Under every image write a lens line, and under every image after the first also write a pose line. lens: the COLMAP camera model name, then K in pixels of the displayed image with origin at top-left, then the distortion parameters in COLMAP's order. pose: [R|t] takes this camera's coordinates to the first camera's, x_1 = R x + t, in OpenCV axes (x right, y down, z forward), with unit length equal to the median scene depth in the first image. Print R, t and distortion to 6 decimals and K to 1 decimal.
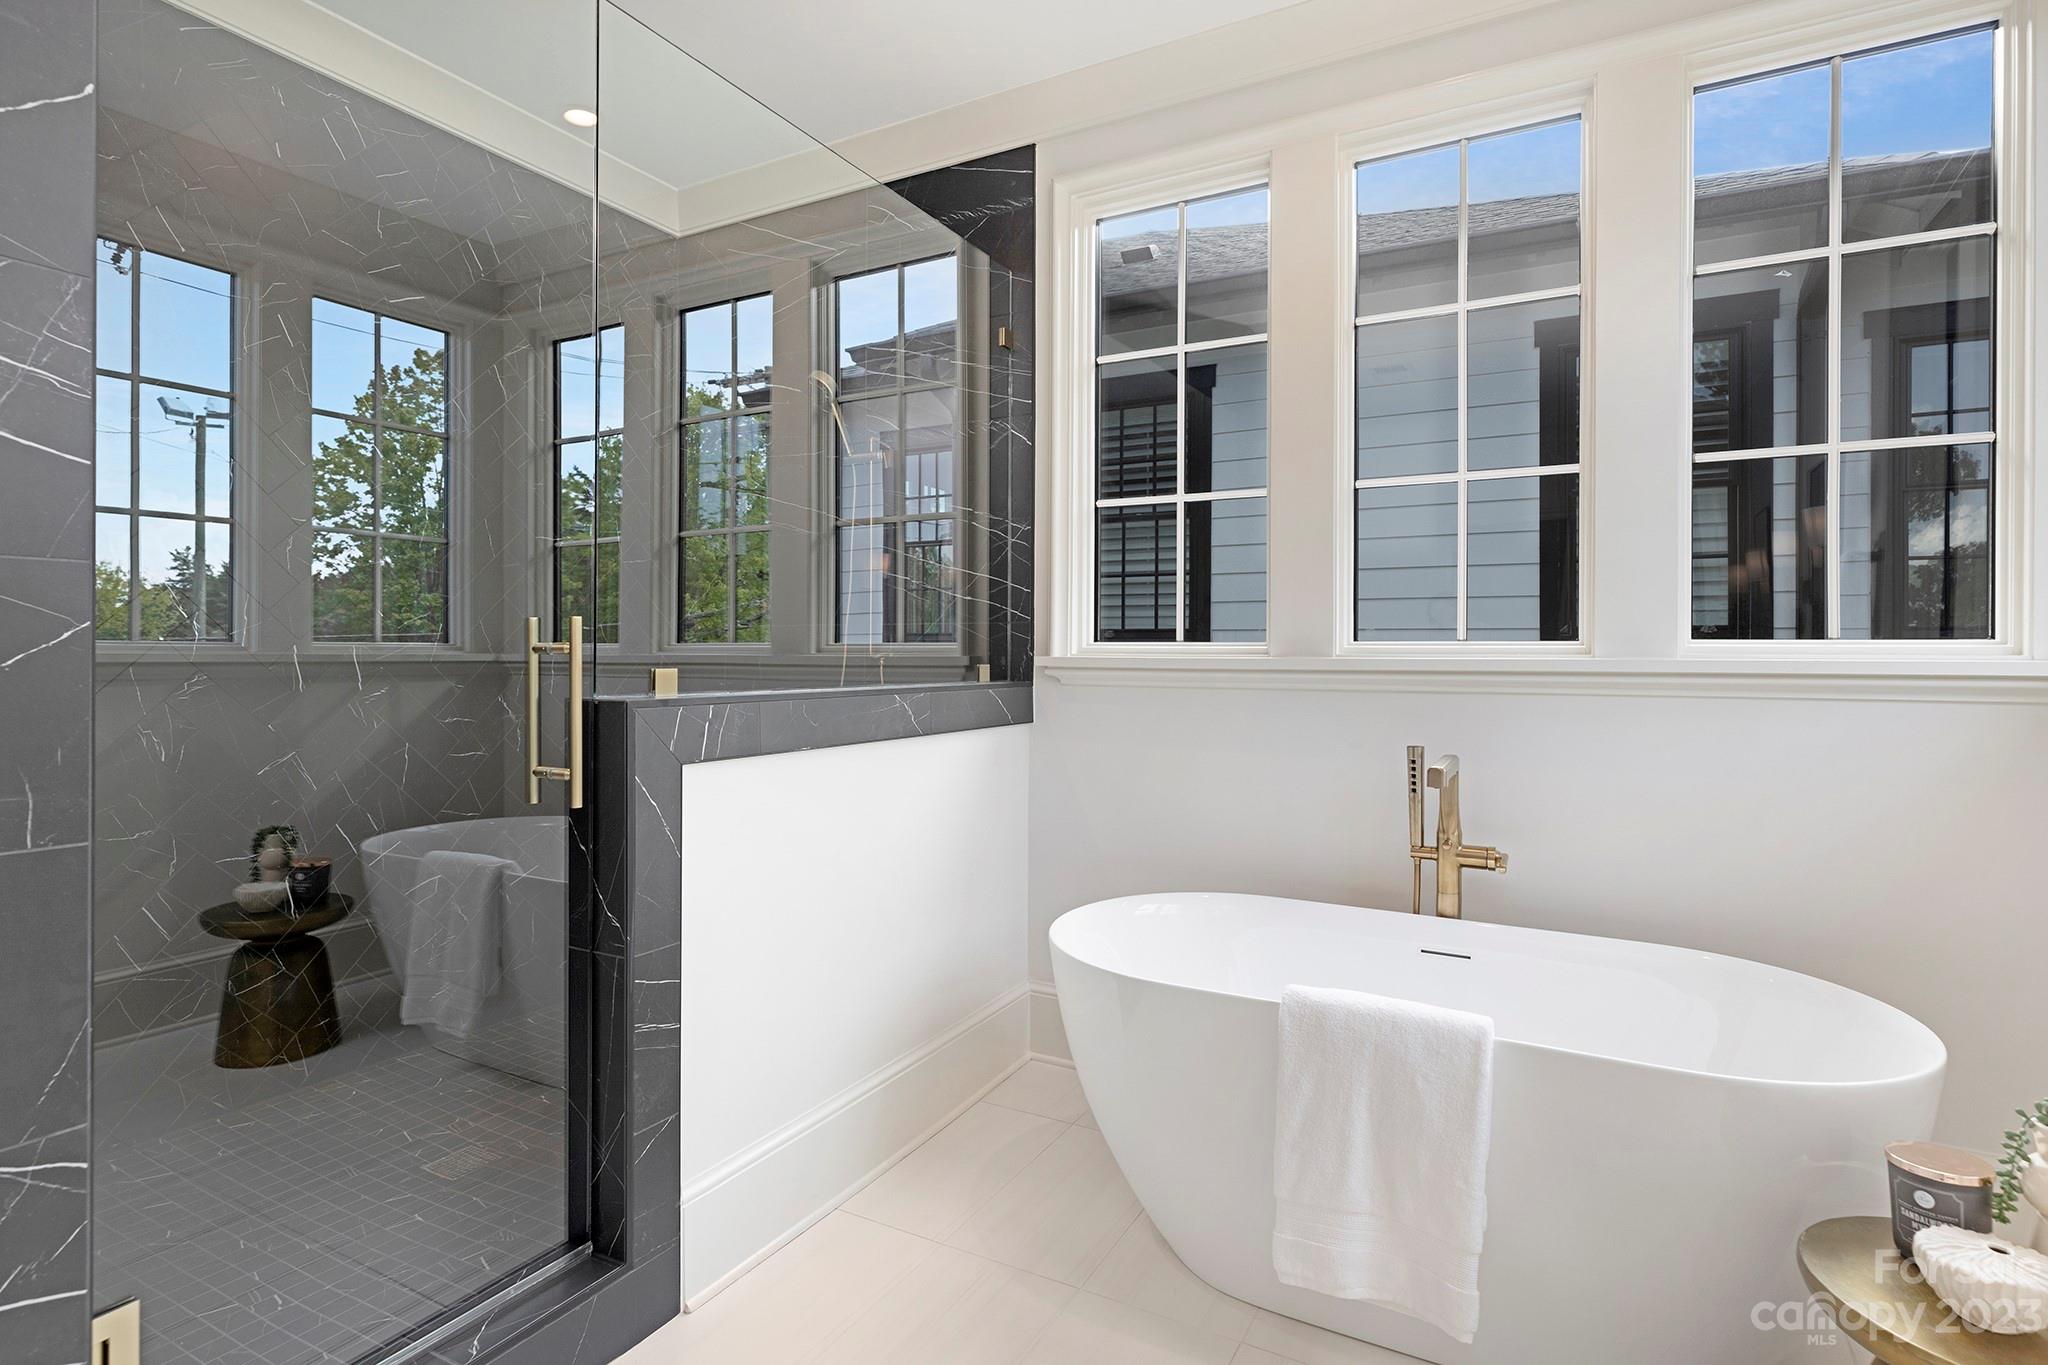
lens RADIAL K [[1032.0, 0, 1017.7], [0, 1032.0, 673.6], [0, 0, 1]] dist [-0.004302, 0.000230]
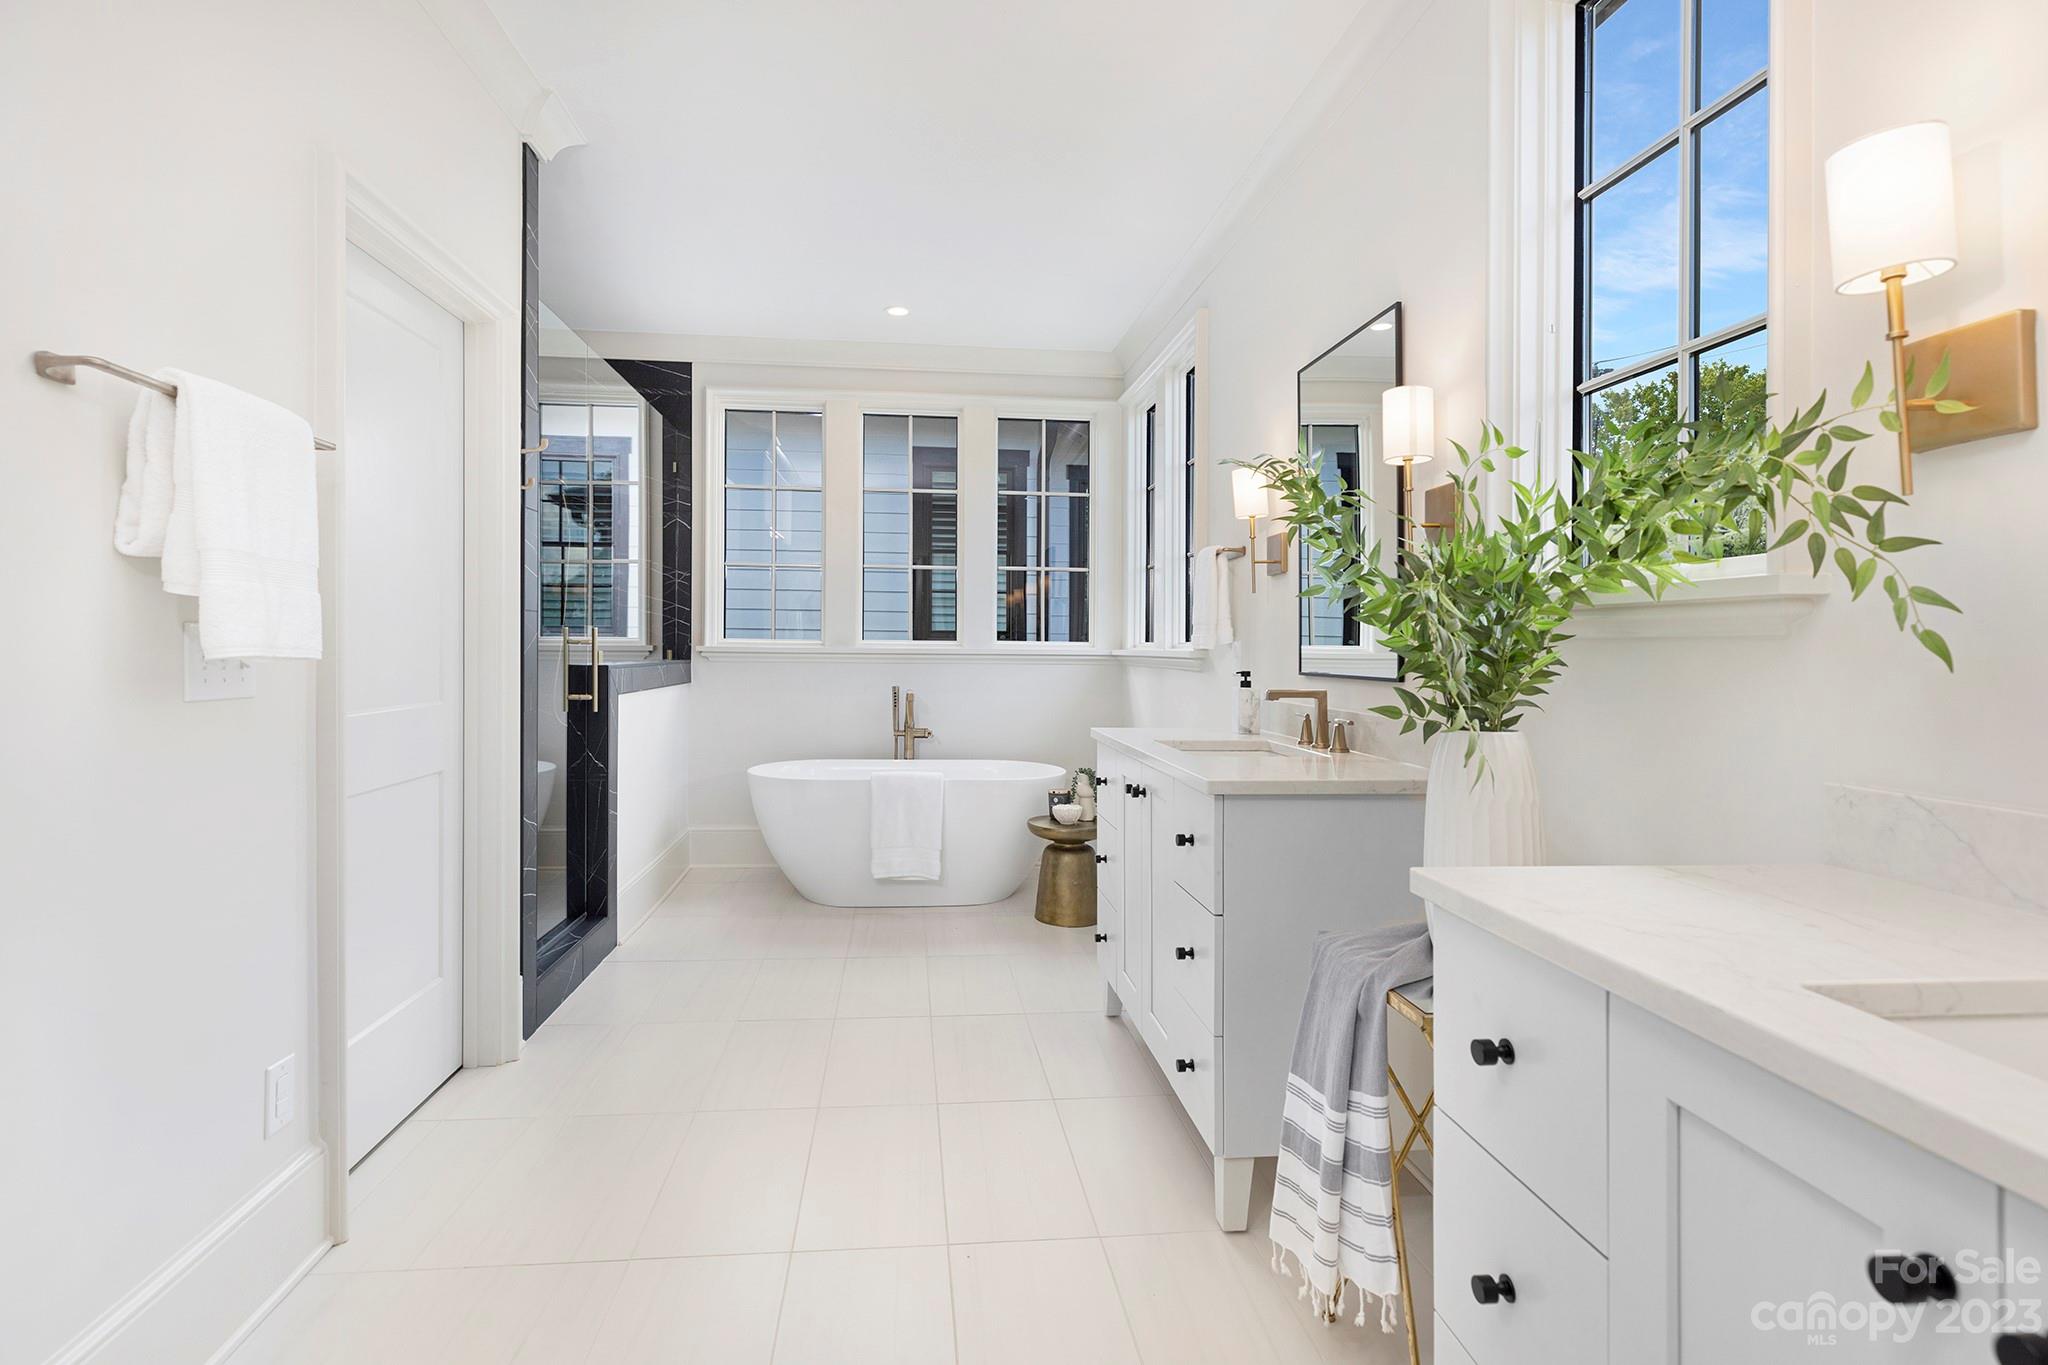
lens RADIAL K [[1008.0, 0, 1022.2], [0, 1008.0, 668.3], [0, 0, 1]] dist [-0.000561, -0.000016]
pose [[0.811817, -0.004499, 0.583894, -0.545695], [0.001746, 0.999985, 0.005277, 0.014320], [-0.583909, -0.003265, 0.811813, -0.769449]]
